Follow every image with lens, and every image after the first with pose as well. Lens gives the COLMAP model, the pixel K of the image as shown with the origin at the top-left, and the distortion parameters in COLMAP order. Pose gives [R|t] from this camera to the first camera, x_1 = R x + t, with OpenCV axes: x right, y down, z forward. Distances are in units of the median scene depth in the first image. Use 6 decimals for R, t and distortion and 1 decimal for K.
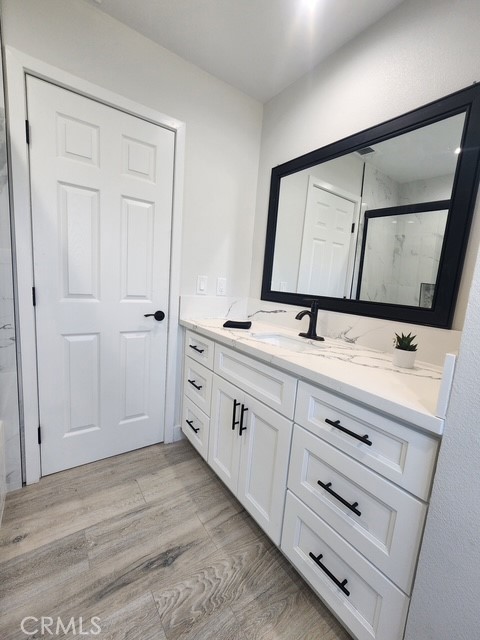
lens RADIAL K [[264.5, 0, 240.0], [0, 264.5, 320.0], [0, 0, 1]] dist [0.001554, -0.000153]
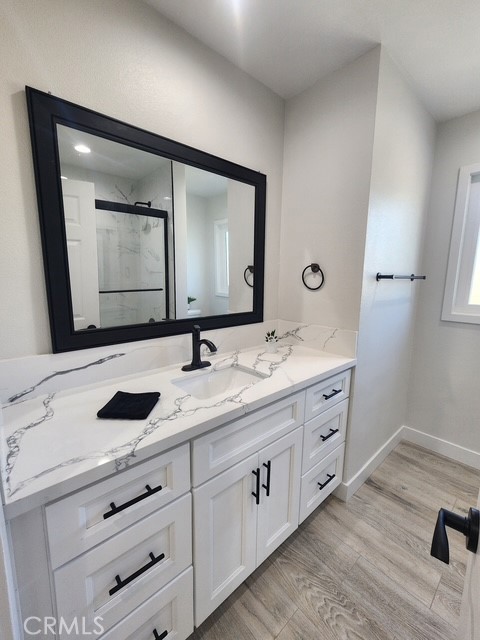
lens RADIAL K [[264.5, 0, 240.0], [0, 264.5, 320.0], [0, 0, 1]] dist [0.001554, -0.000153]
pose [[-0.084717, -0.231046, 0.969248, -0.689068], [0.131112, 0.961702, 0.240707, -0.338607], [-0.987741, 0.147472, -0.051179, 1.029075]]
